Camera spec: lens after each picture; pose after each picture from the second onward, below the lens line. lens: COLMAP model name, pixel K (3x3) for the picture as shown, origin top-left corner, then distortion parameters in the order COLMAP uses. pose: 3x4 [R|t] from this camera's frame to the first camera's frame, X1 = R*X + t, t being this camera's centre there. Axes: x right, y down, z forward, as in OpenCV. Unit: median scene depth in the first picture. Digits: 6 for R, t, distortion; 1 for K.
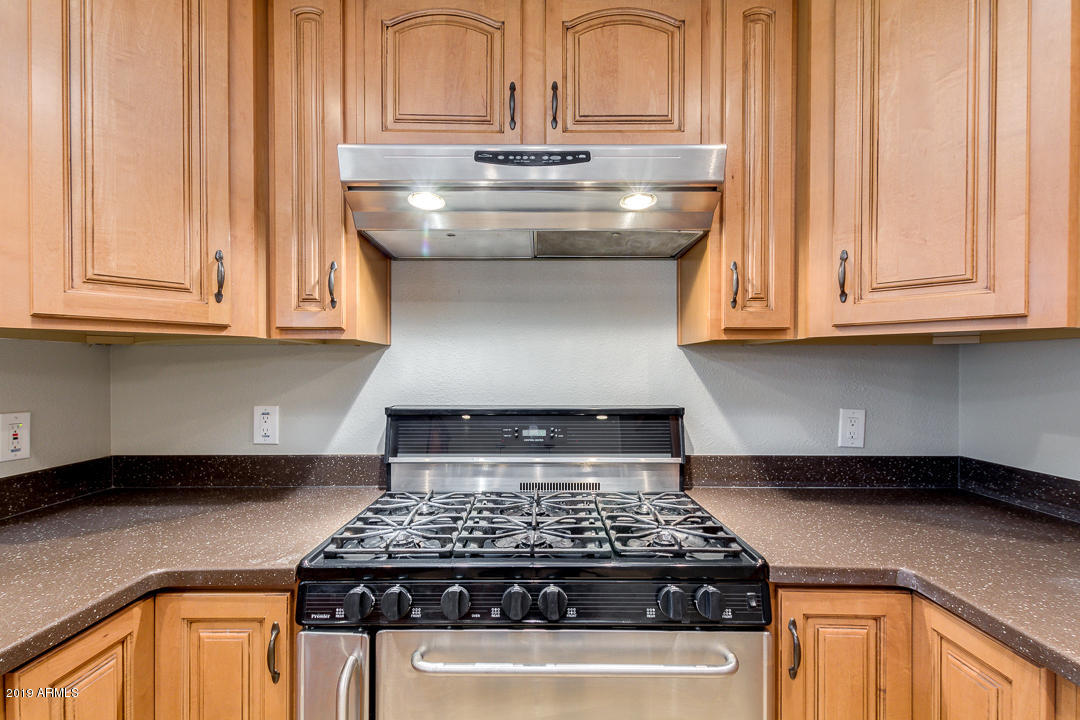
lens RADIAL K [[465.8, 0, 540.9], [0, 465.8, 374.2], [0, 0, 1]] dist [-0.000016, -0.000031]
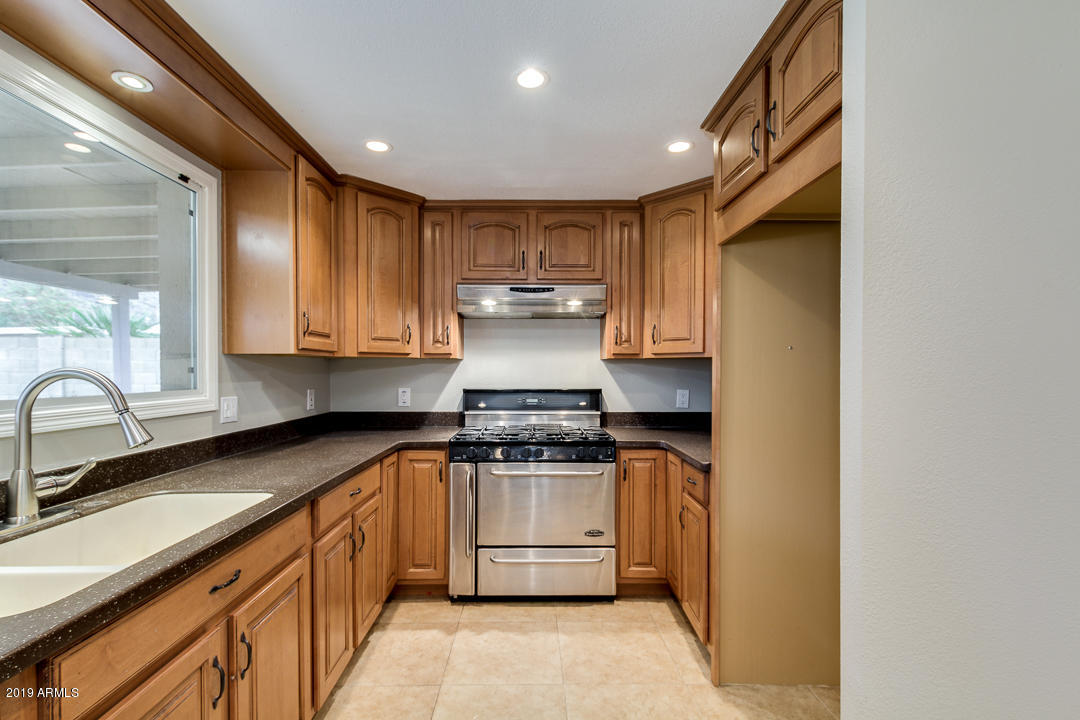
lens RADIAL K [[465.8, 0, 540.9], [0, 465.8, 374.2], [0, 0, 1]] dist [-0.000016, -0.000031]
pose [[0.999929, 0.000351, 0.011911, 0.000949], [-0.000352, 1.000000, 0.000097, 0.006061], [-0.011911, -0.000101, 0.999929, -1.392763]]
